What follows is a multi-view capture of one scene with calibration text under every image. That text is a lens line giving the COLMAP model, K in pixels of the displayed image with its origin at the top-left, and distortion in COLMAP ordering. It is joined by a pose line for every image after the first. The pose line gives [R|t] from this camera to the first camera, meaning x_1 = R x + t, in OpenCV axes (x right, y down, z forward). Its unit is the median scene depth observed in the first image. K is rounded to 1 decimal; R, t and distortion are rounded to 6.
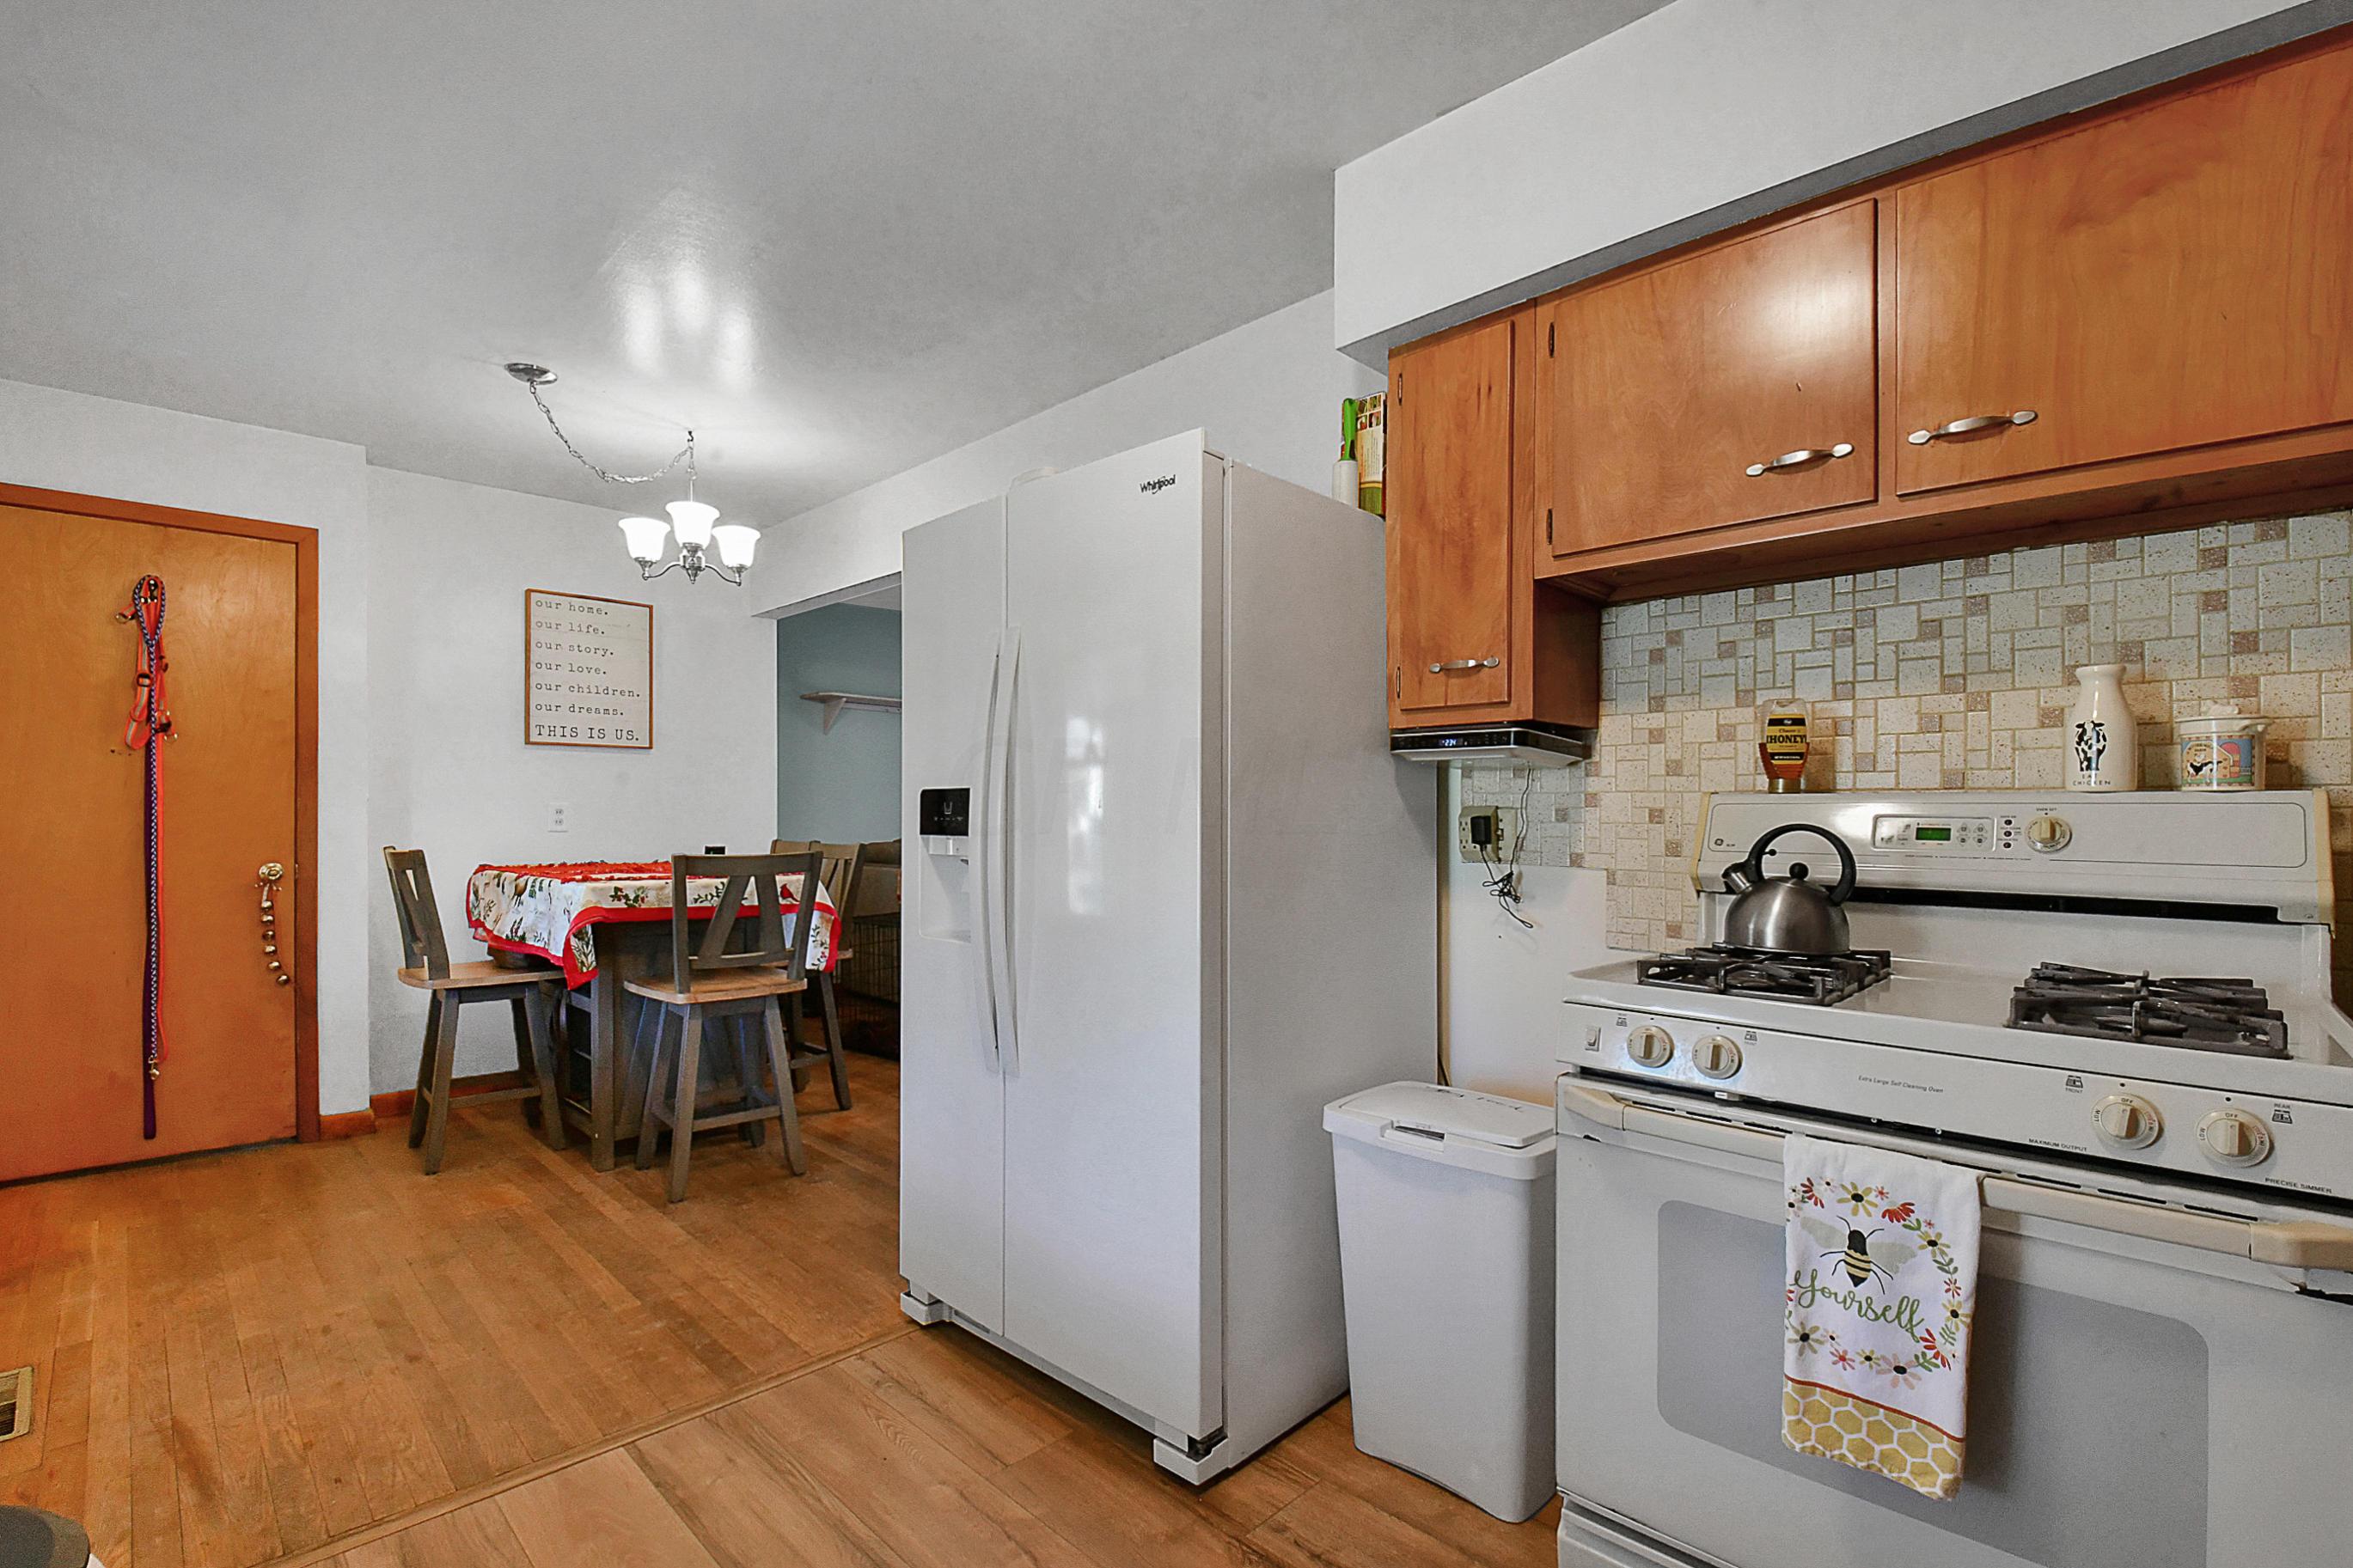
lens RADIAL K [[1070.6, 0, 1176.5], [0, 1070.6, 784.0], [0, 0, 1]] dist [-0.001120, -0.000560]
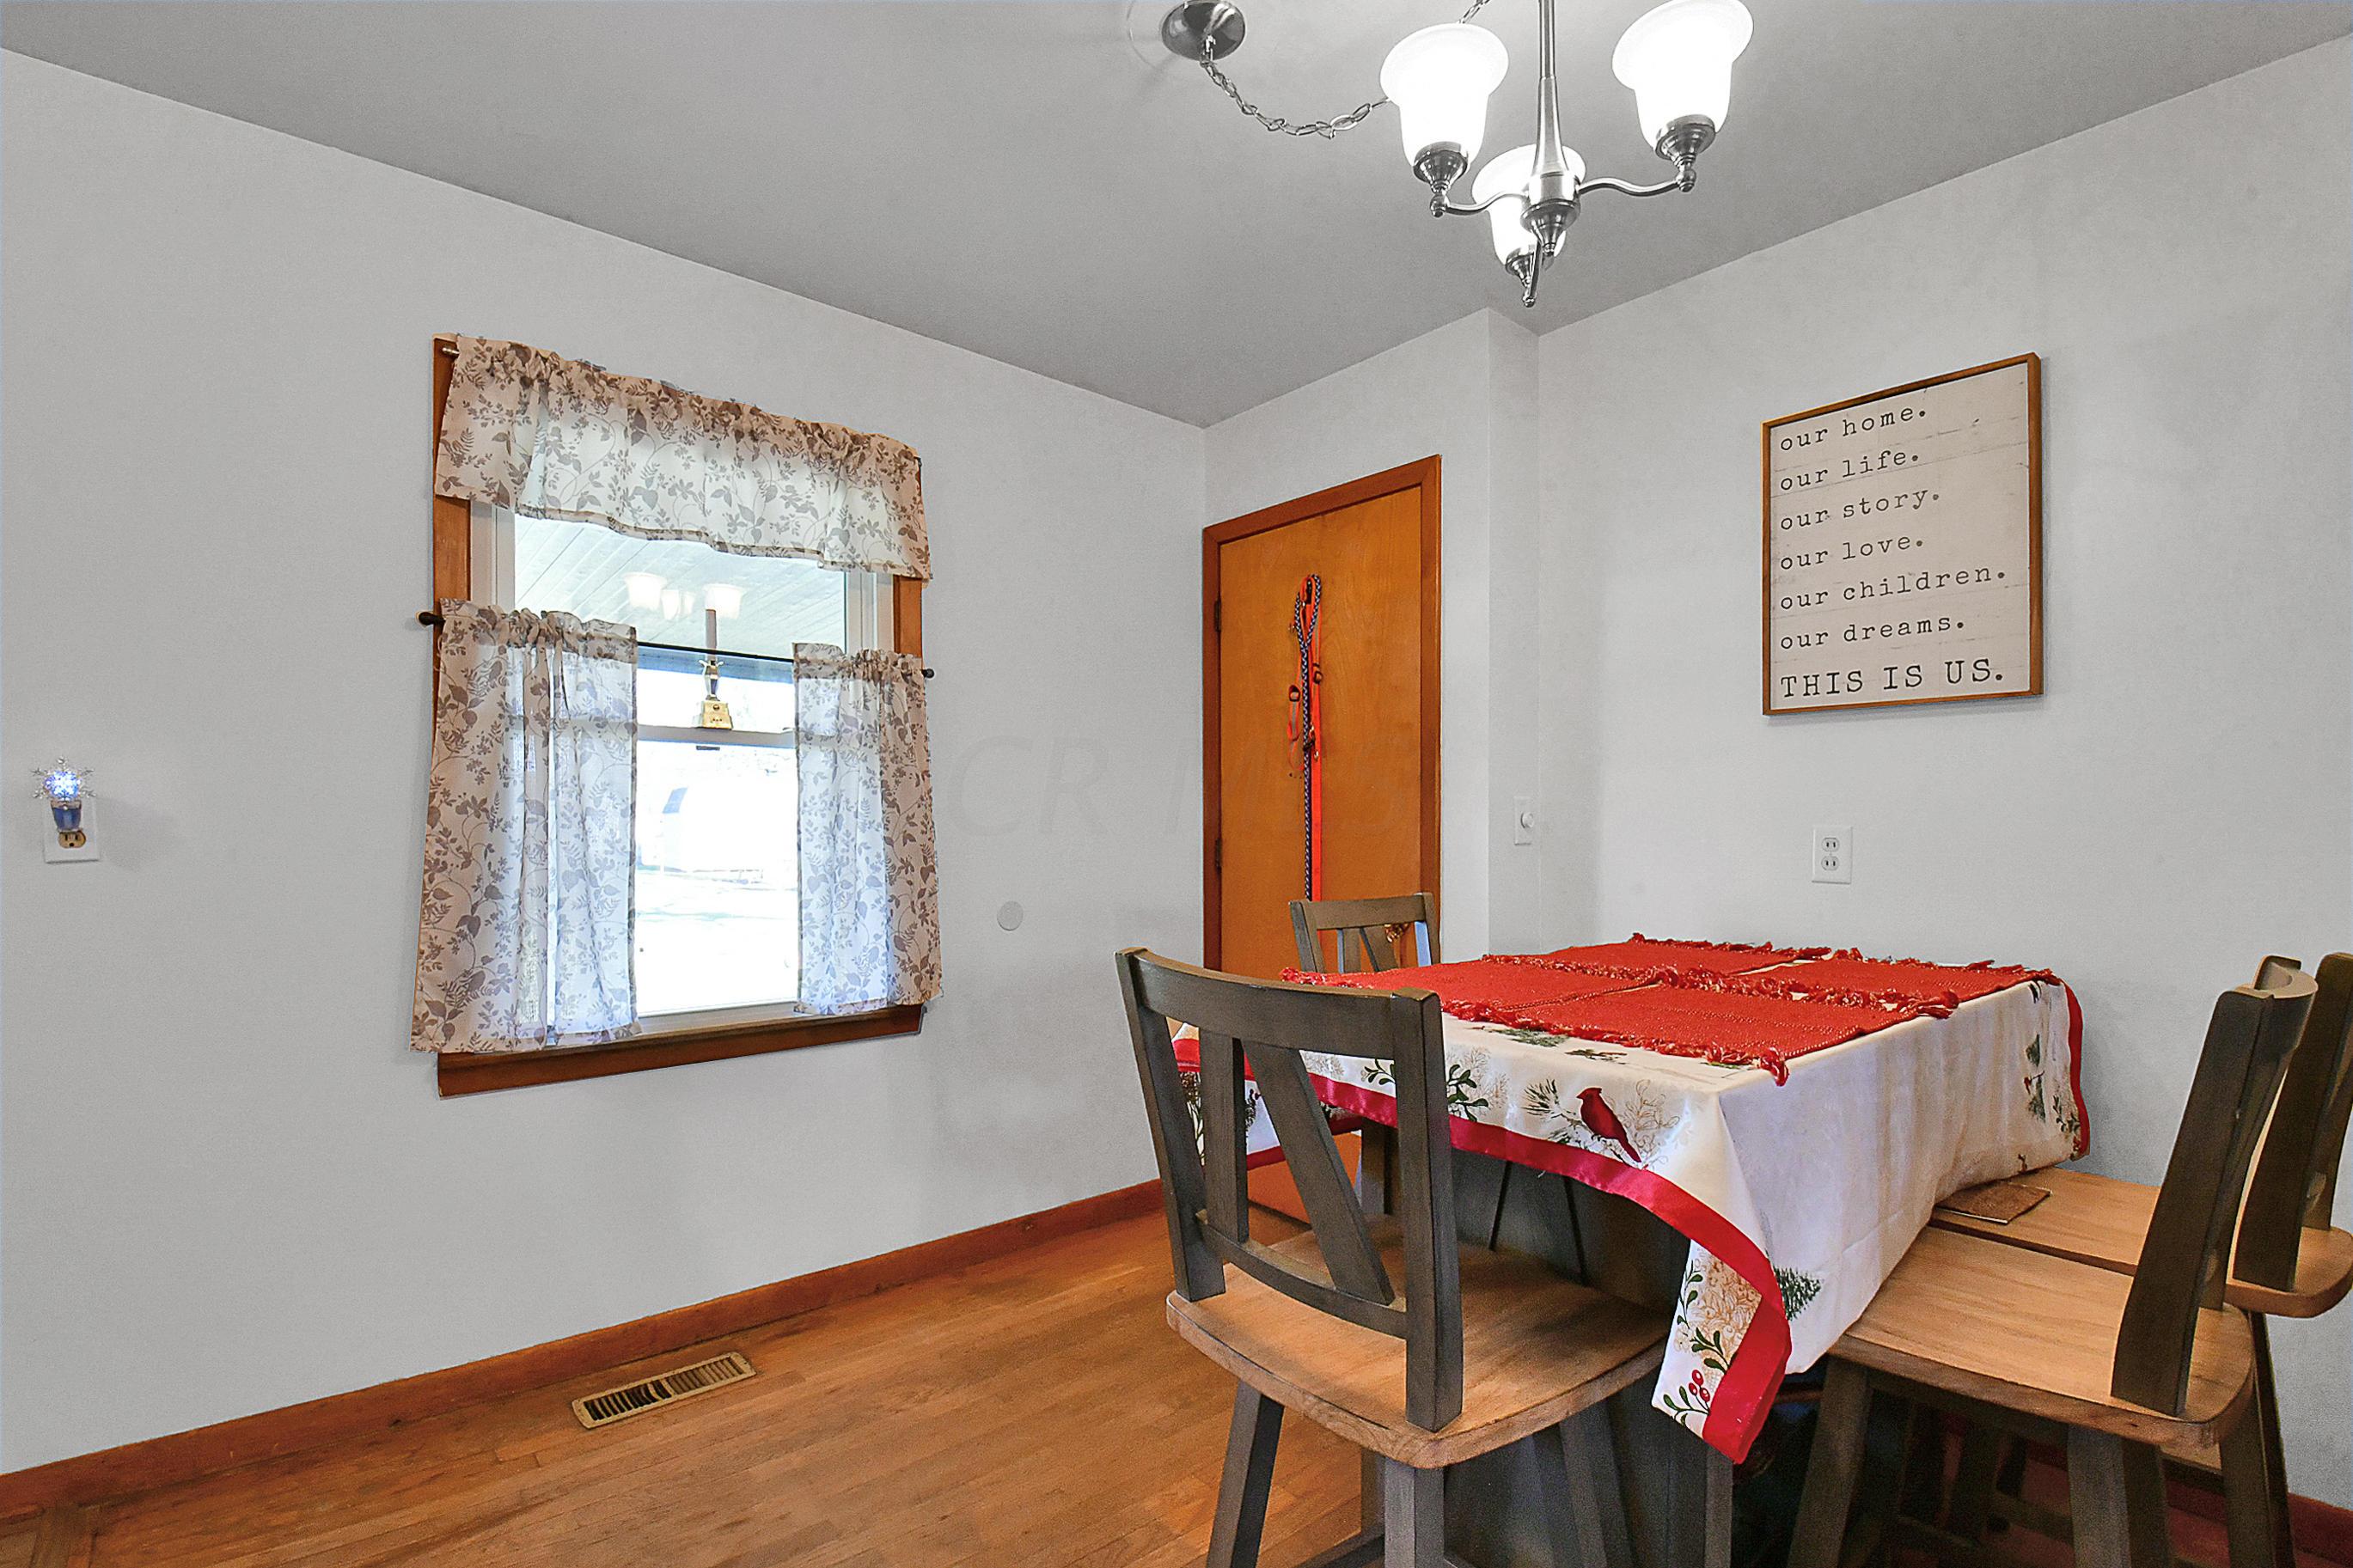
lens RADIAL K [[1070.4, 0, 1170.7], [0, 1070.4, 838.6], [0, 0, 1]] dist [0.029053, -0.035770]
pose [[-0.101549, 0.003879, -0.994823, -0.041315], [0.018405, 0.999829, 0.002019, 0.017205], [0.994660, -0.018105, -0.101603, 0.753023]]
